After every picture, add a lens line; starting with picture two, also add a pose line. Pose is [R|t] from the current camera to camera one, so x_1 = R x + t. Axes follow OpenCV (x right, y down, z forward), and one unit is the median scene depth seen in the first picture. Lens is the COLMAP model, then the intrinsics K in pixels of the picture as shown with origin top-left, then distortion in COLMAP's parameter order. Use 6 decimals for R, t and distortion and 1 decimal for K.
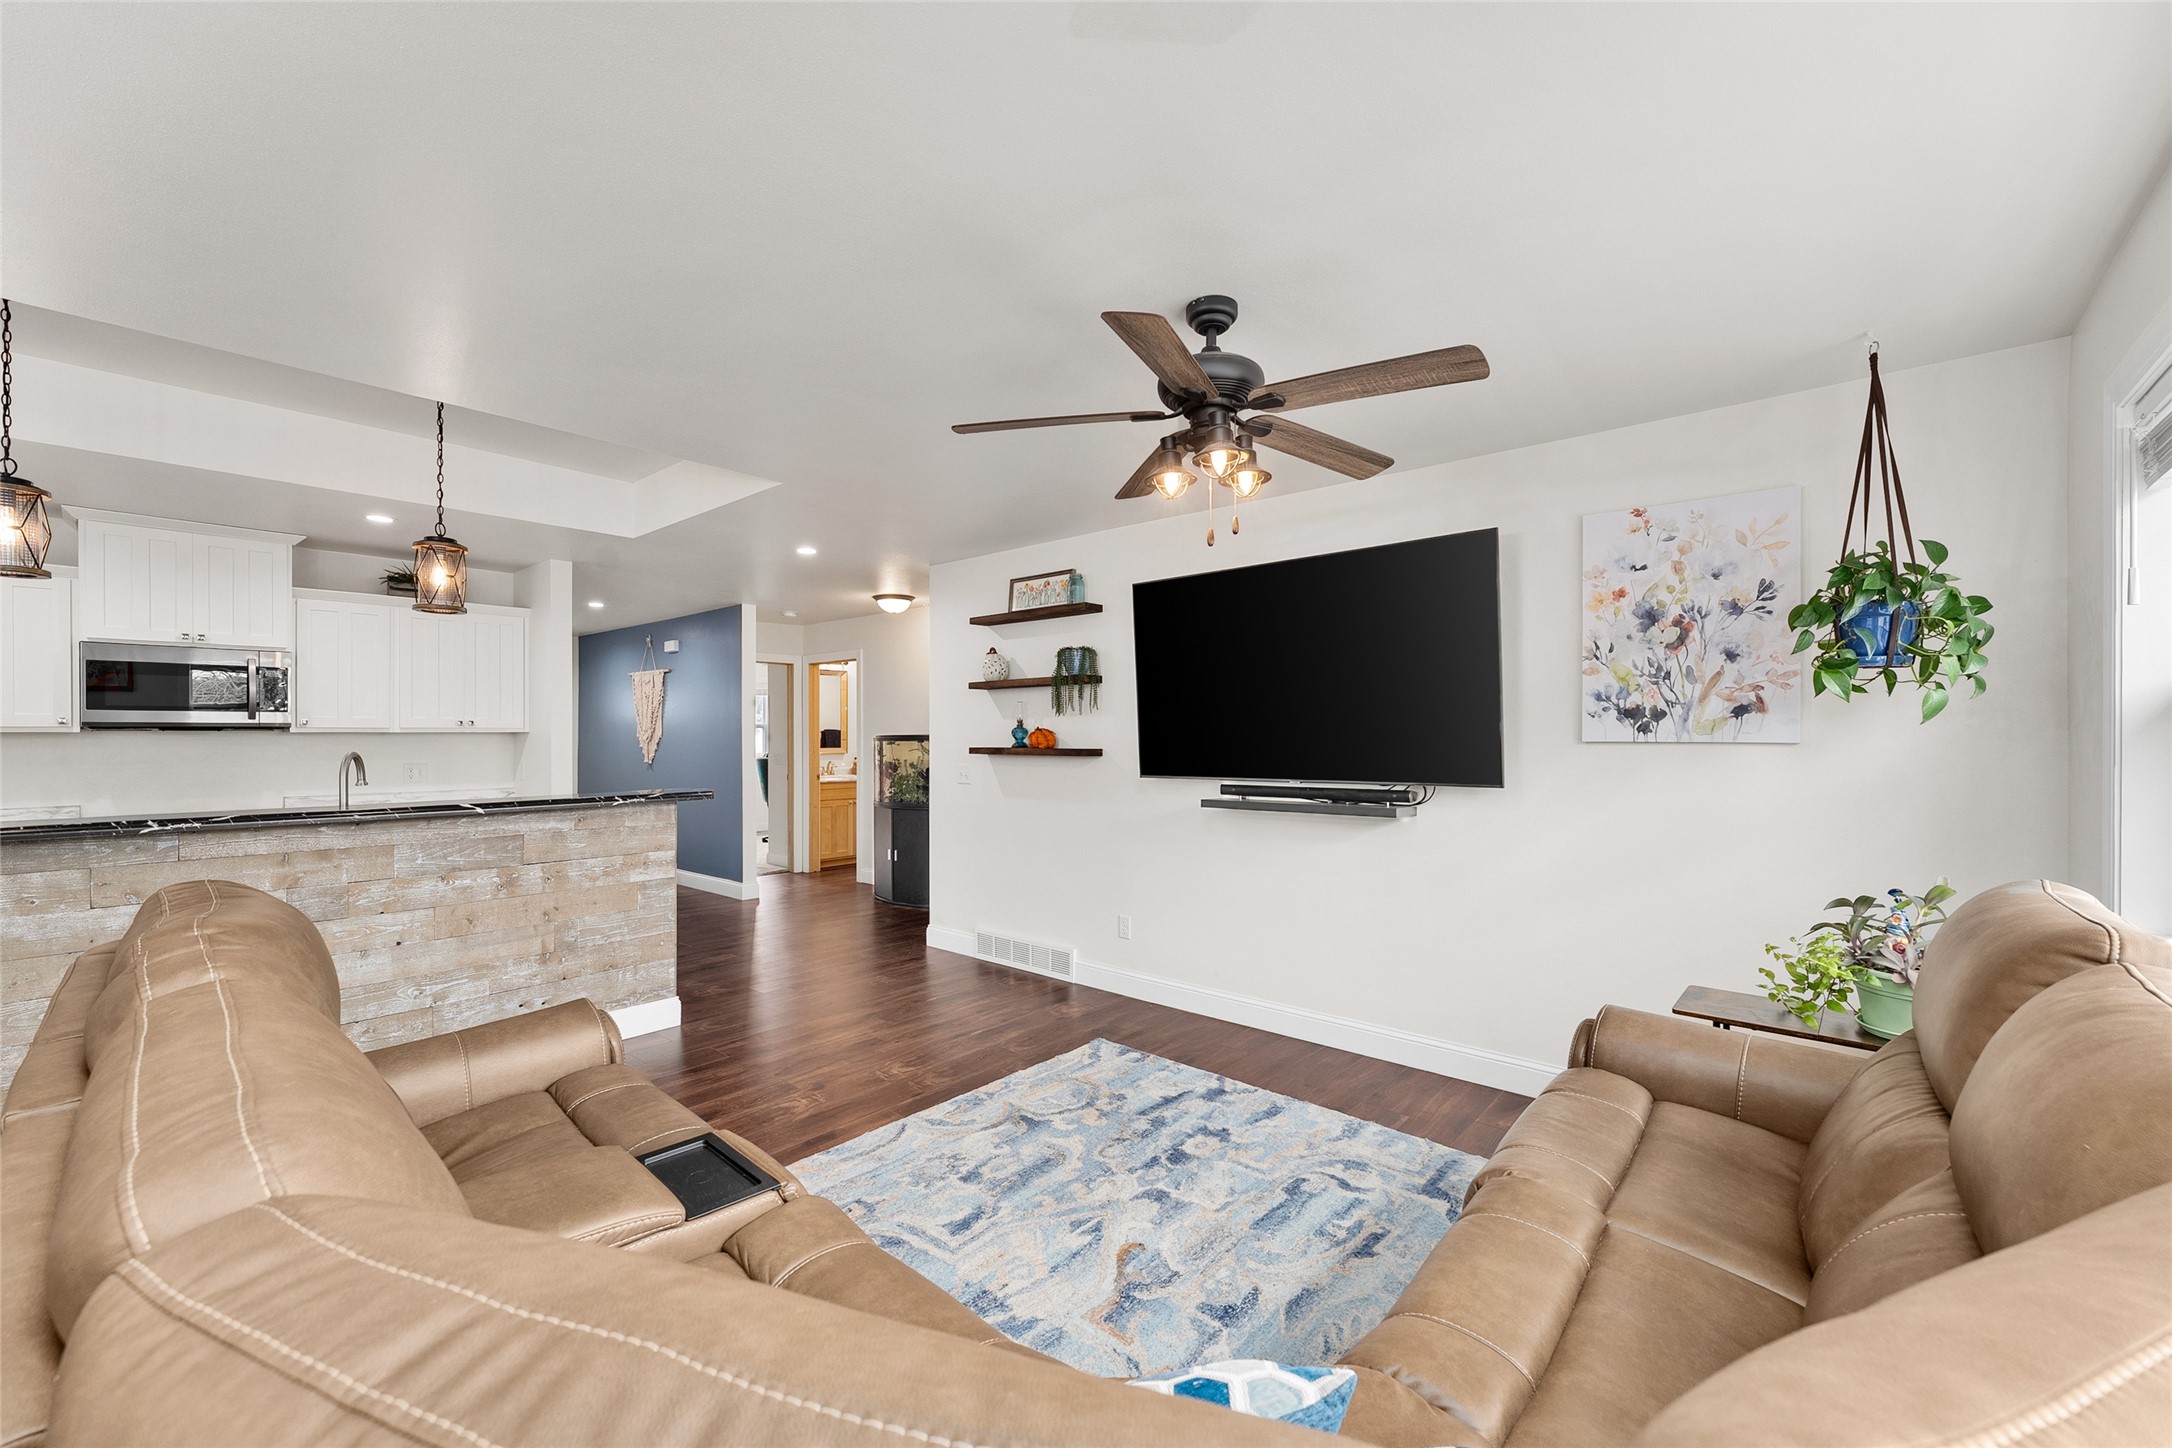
lens RADIAL K [[872.5, 0, 1083.2], [0, 872.5, 731.5], [0, 0, 1]] dist [0.002223, 0.000448]
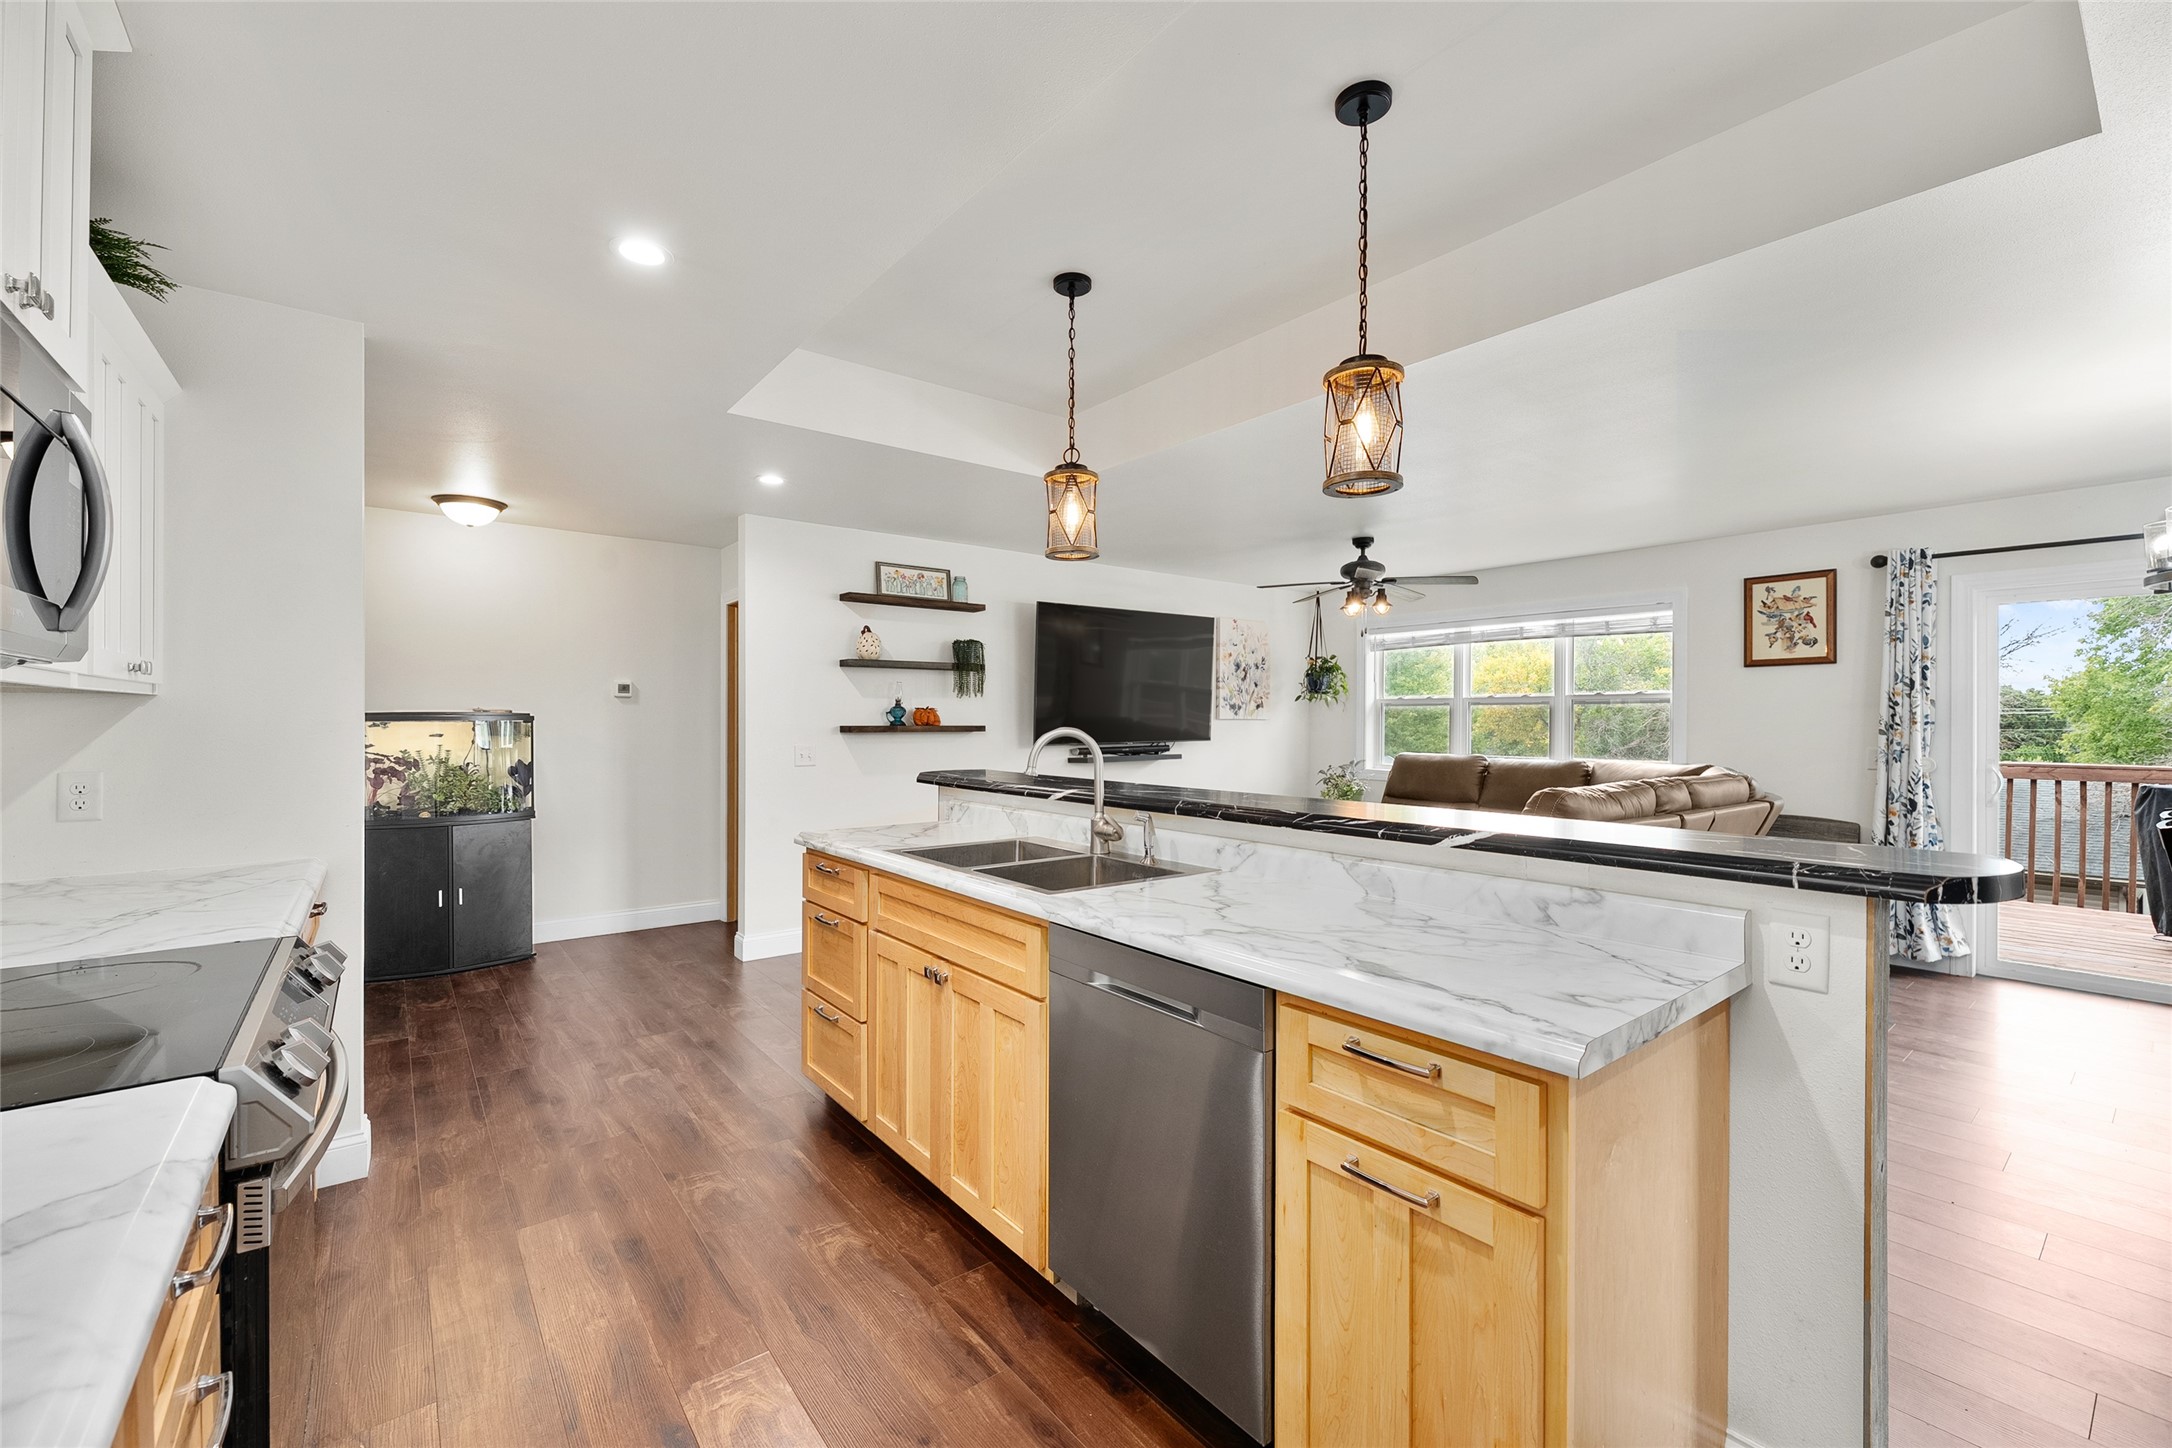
lens RADIAL K [[889.5, 0, 1083.2], [0, 889.5, 725.2], [0, 0, 1]] dist [0.000929, -0.000125]
pose [[0.180039, -0.003946, 0.983651, -1.566063], [-0.004524, 0.999978, 0.004839, 0.016727], [-0.983649, -0.005321, 0.180018, 0.847586]]
